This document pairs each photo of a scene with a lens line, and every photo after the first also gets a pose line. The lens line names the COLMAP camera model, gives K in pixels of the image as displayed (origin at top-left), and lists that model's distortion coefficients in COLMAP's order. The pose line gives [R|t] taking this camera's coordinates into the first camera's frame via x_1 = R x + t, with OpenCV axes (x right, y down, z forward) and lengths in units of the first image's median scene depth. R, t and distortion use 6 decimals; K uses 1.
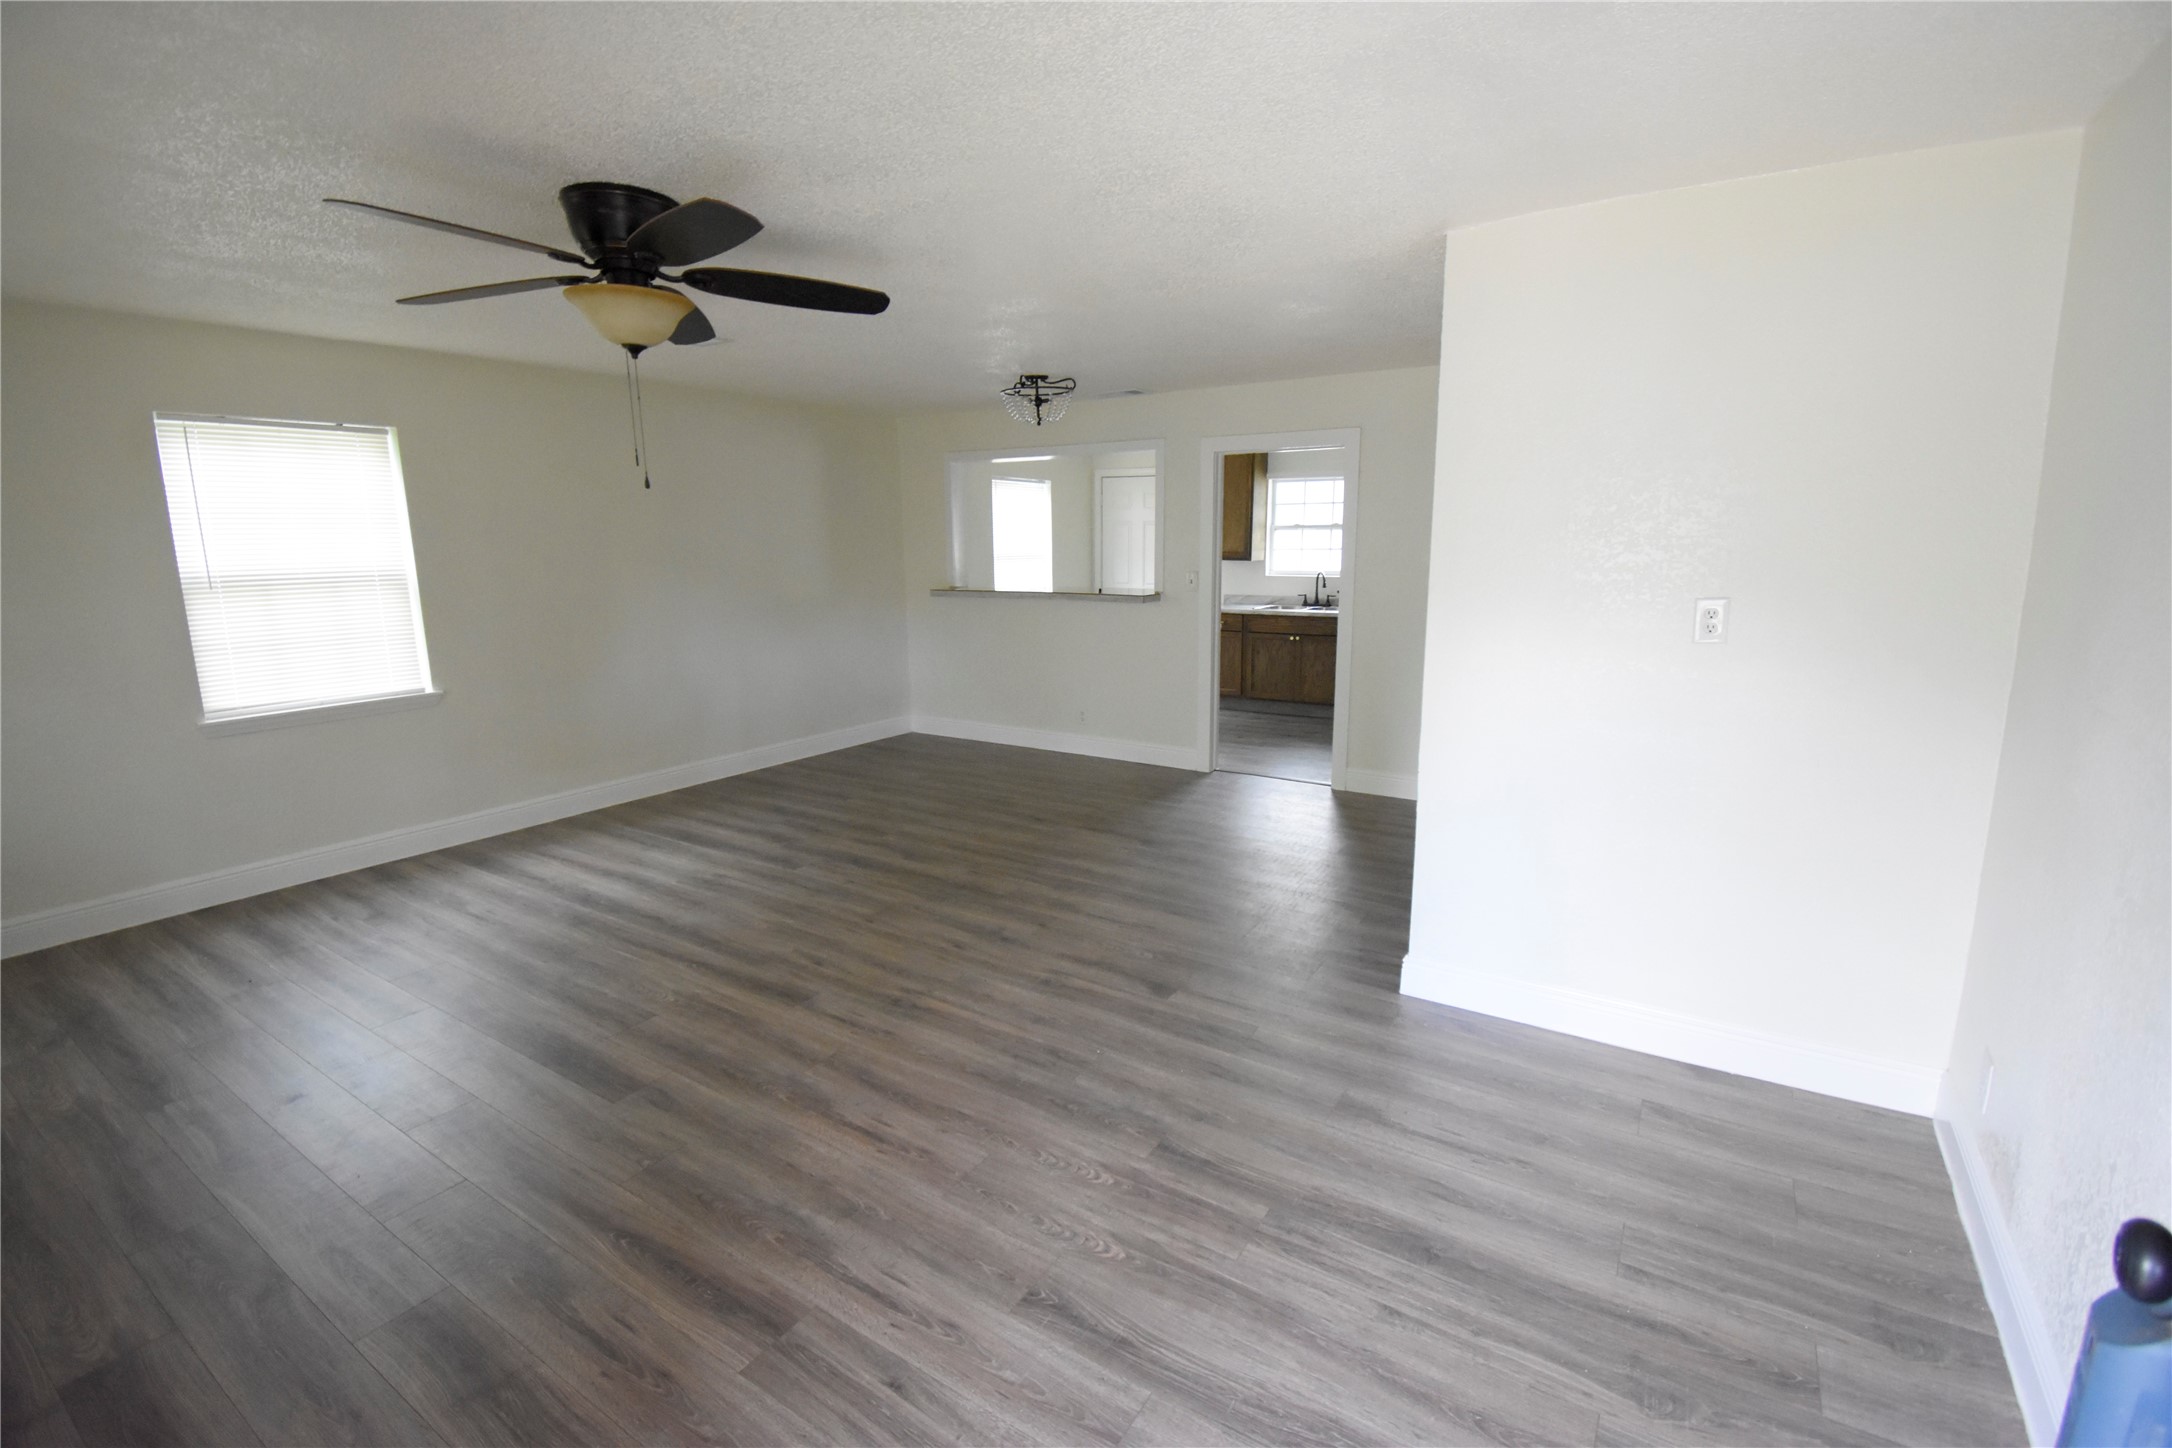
lens RADIAL K [[935.4, 0, 1086.0], [0, 935.4, 724.0], [0, 0, 1]] dist [0.017093, -0.000160]
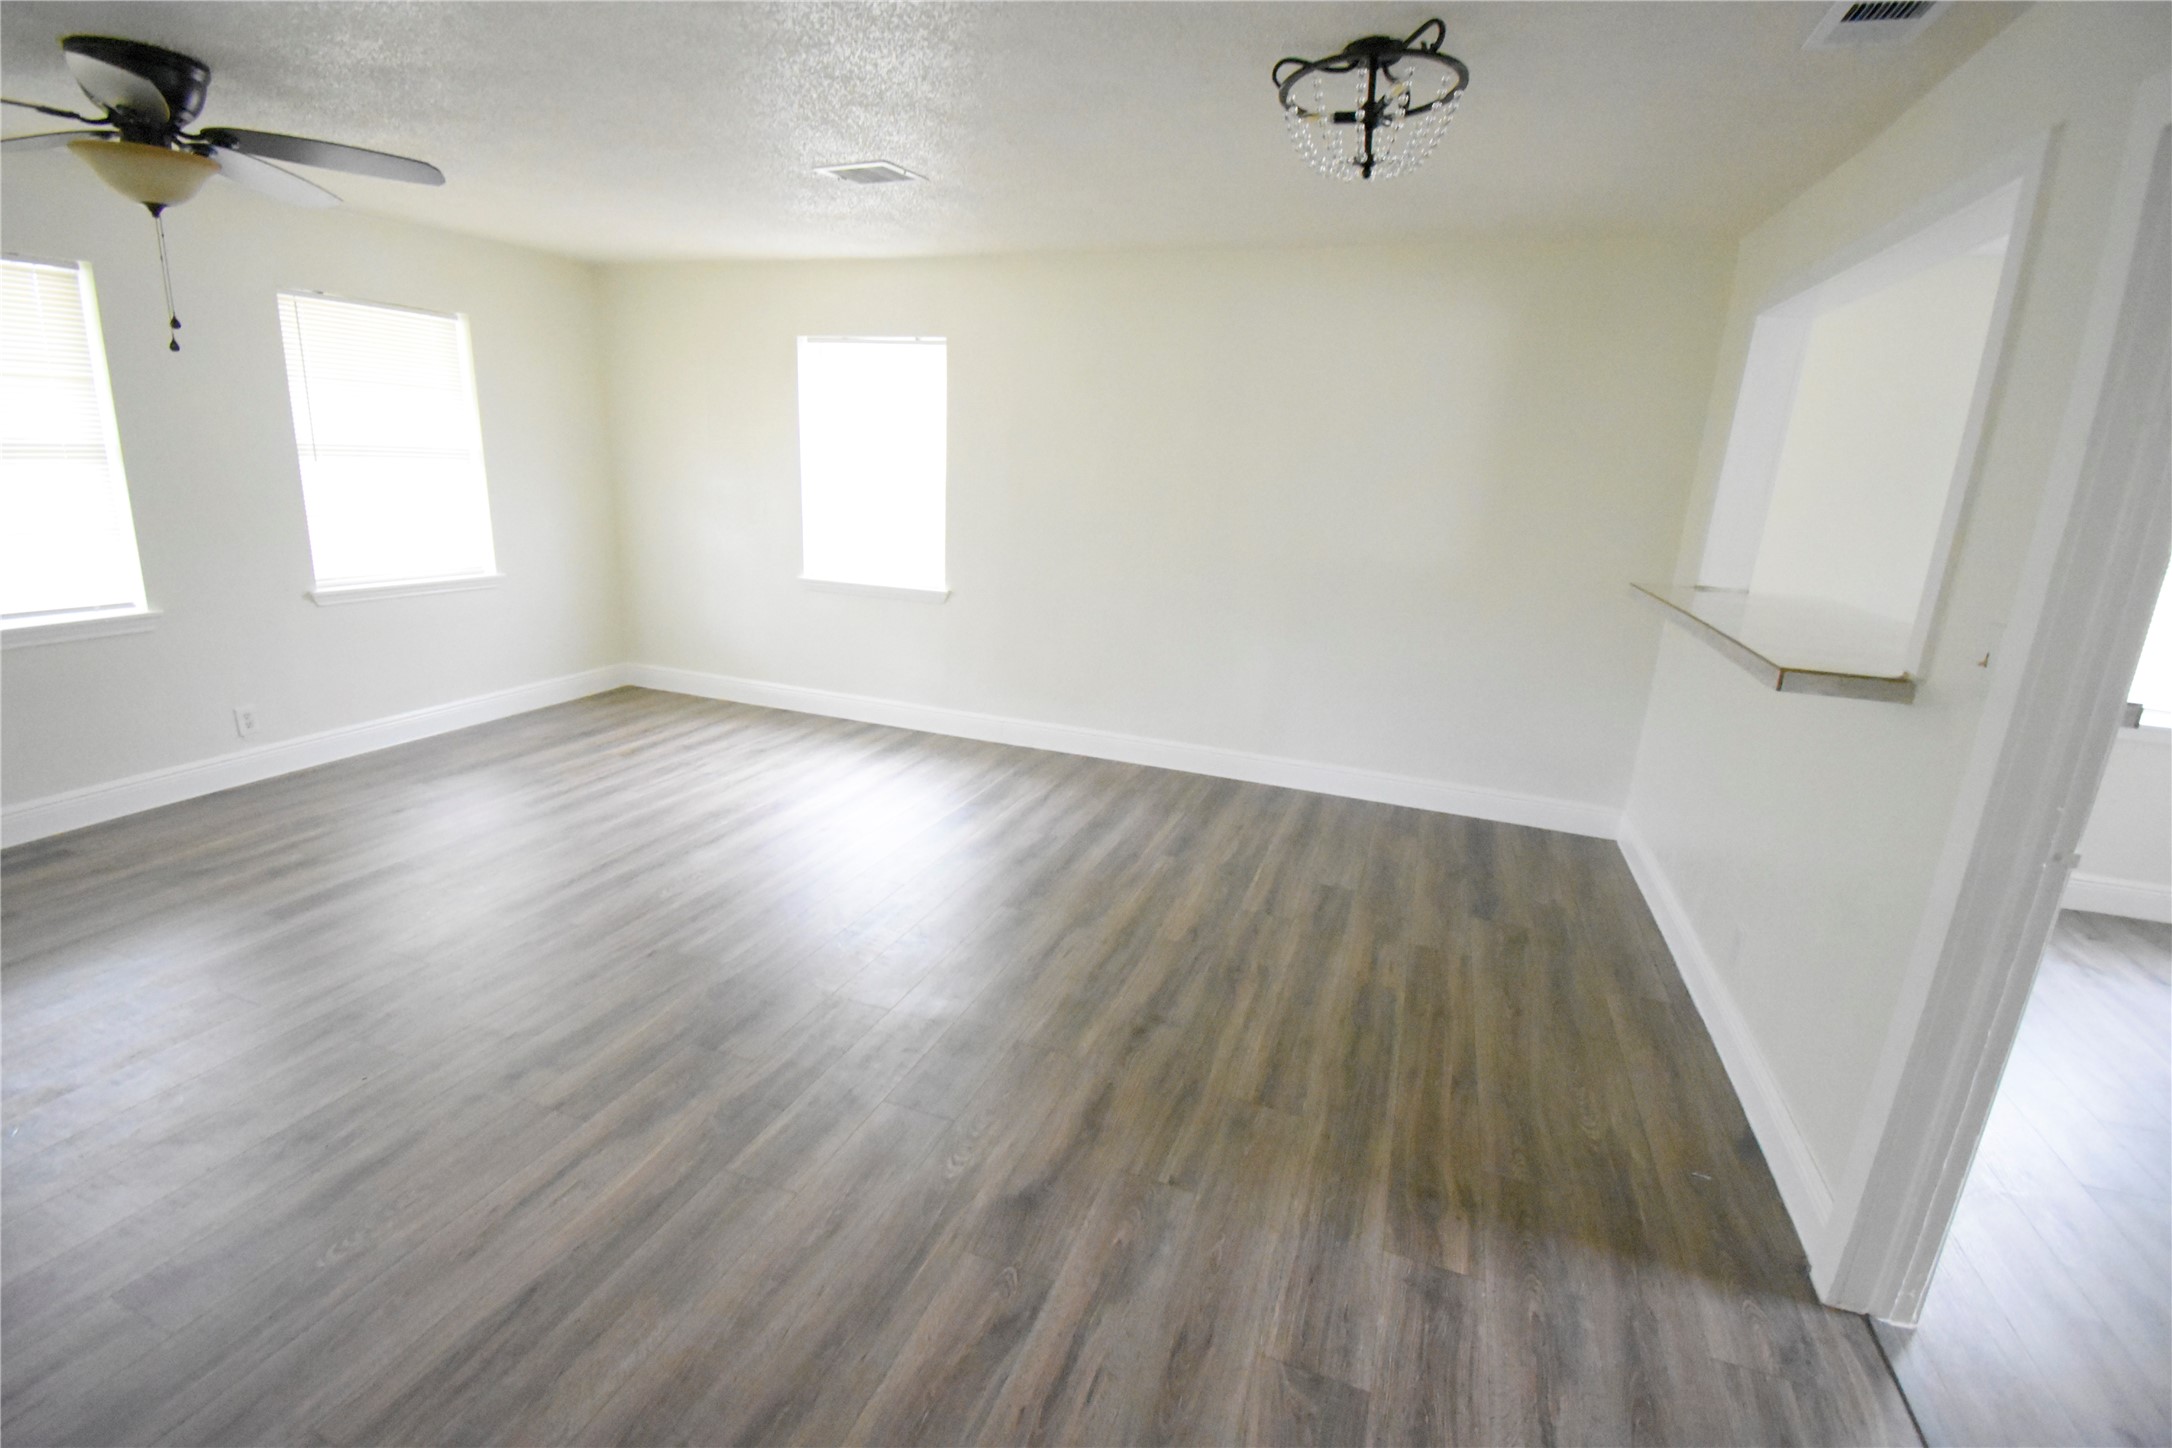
lens RADIAL K [[964.0, 0, 1091.6], [0, 964.0, 720.2], [0, 0, 1]] dist [0.026521, -0.030632]
pose [[0.228082, 0.275940, -0.933721, 0.438374], [-0.242344, 0.944907, 0.220048, -0.186775], [0.942999, 0.176093, 0.282389, 0.936418]]
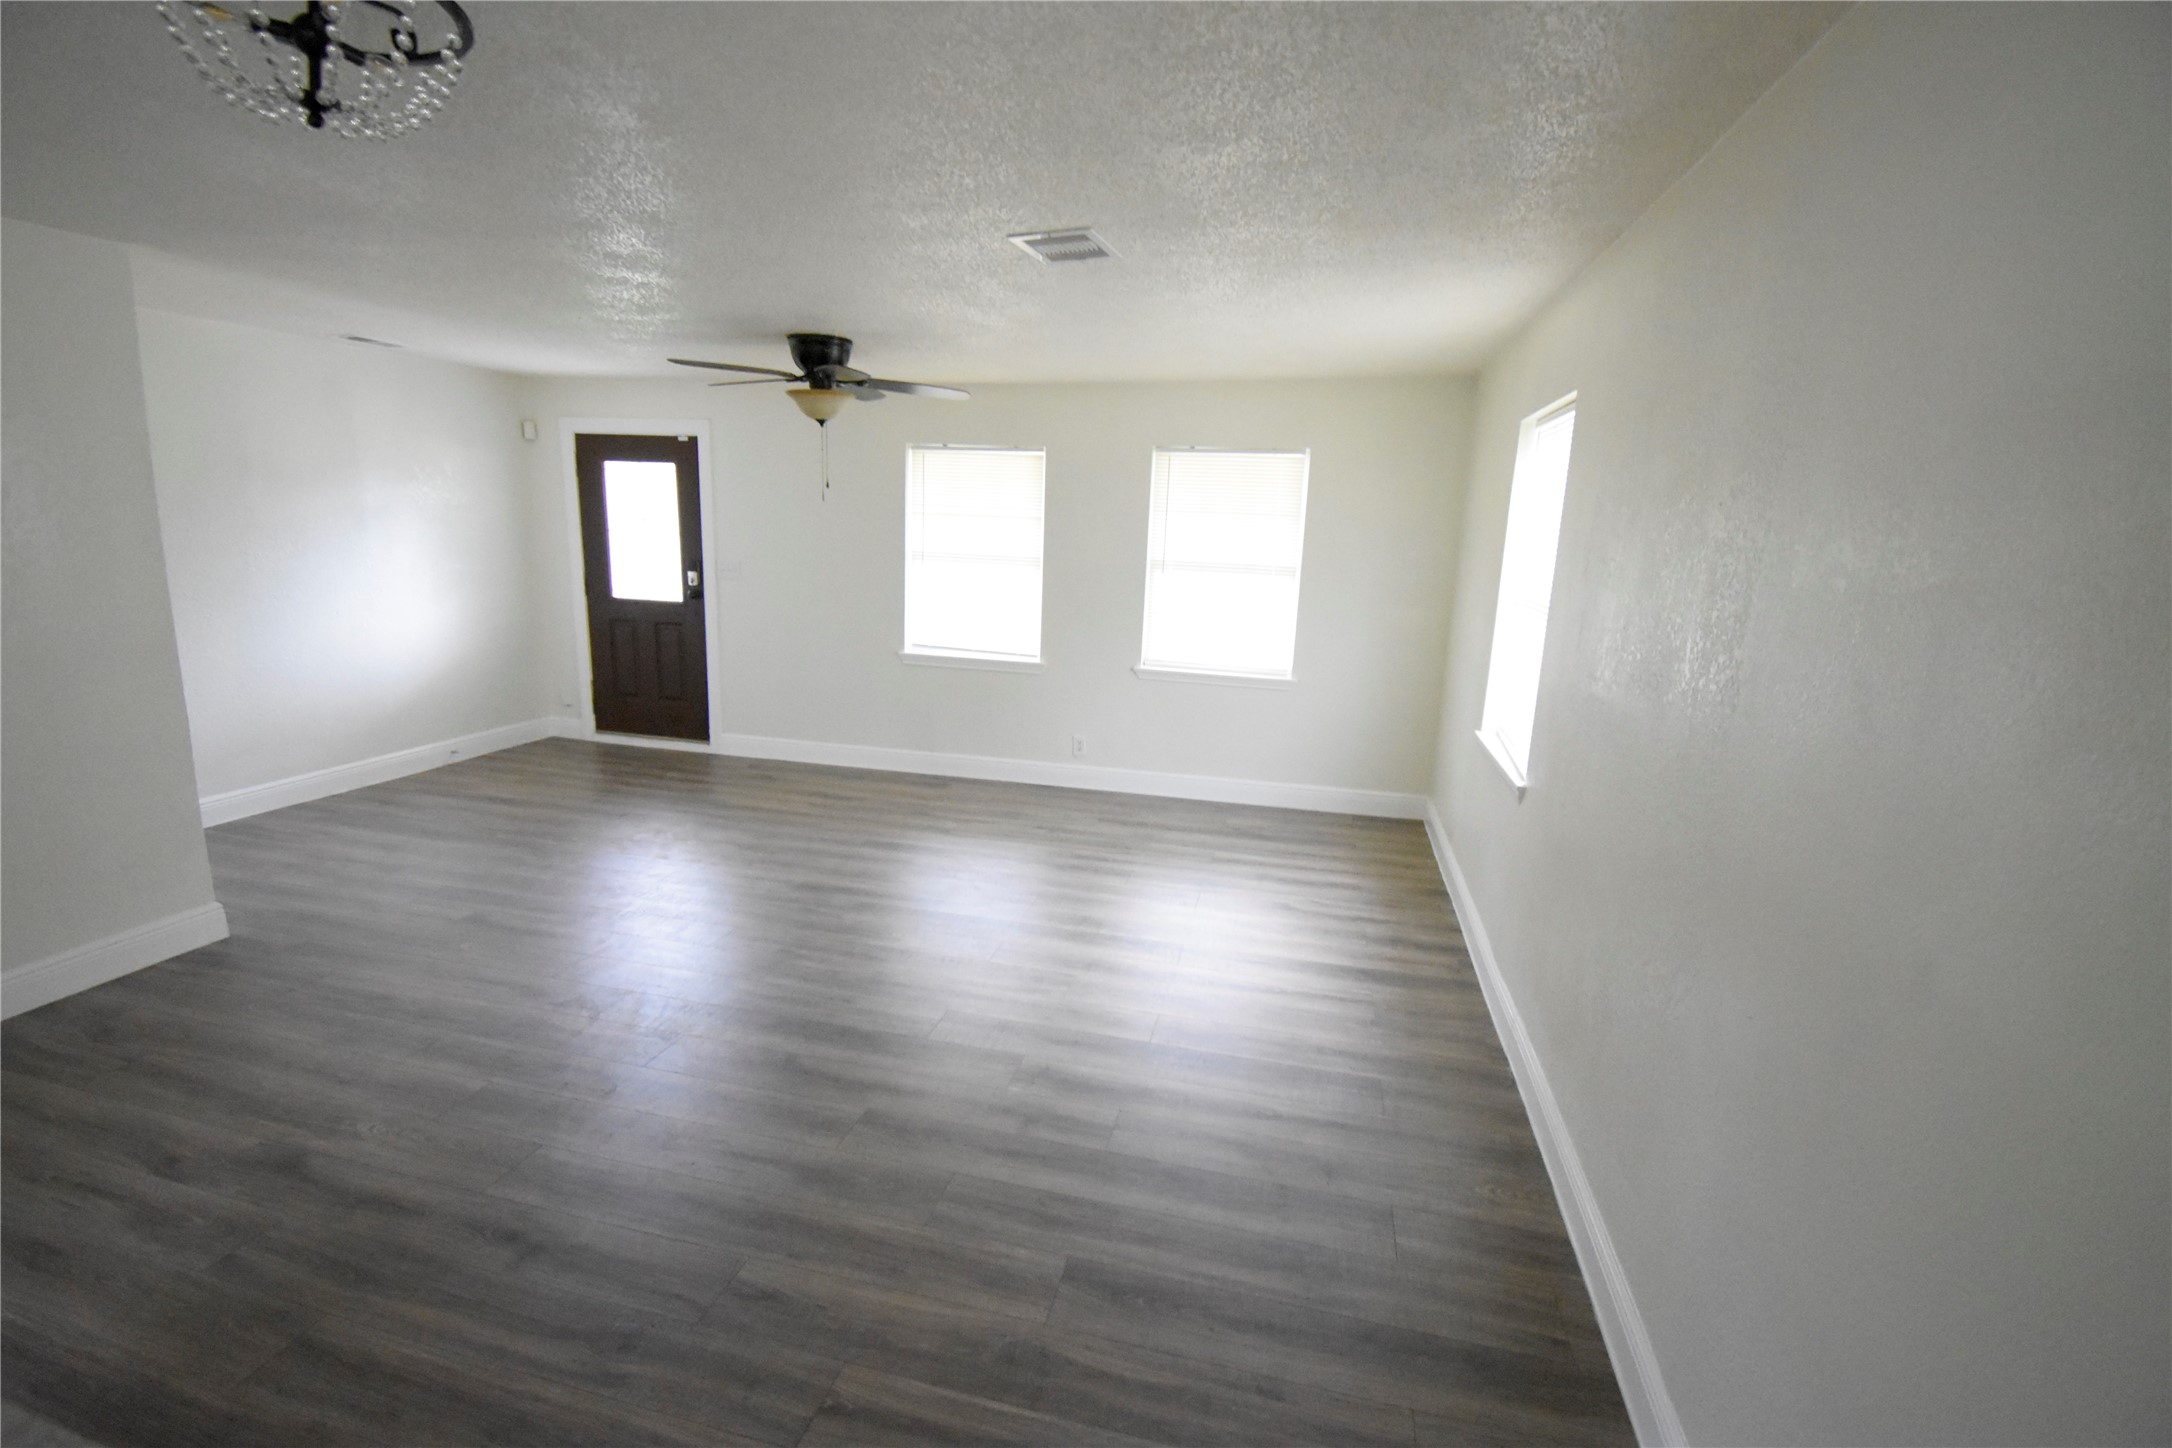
lens RADIAL K [[962.1, 0, 1089.2], [0, 962.1, 722.0], [0, 0, 1]] dist [0.023289, -0.027148]
pose [[-0.944477, 0.049712, -0.324794, -0.190731], [-0.083890, 0.919247, 0.384640, -0.332763], [0.317687, 0.390531, -0.864037, 1.581528]]
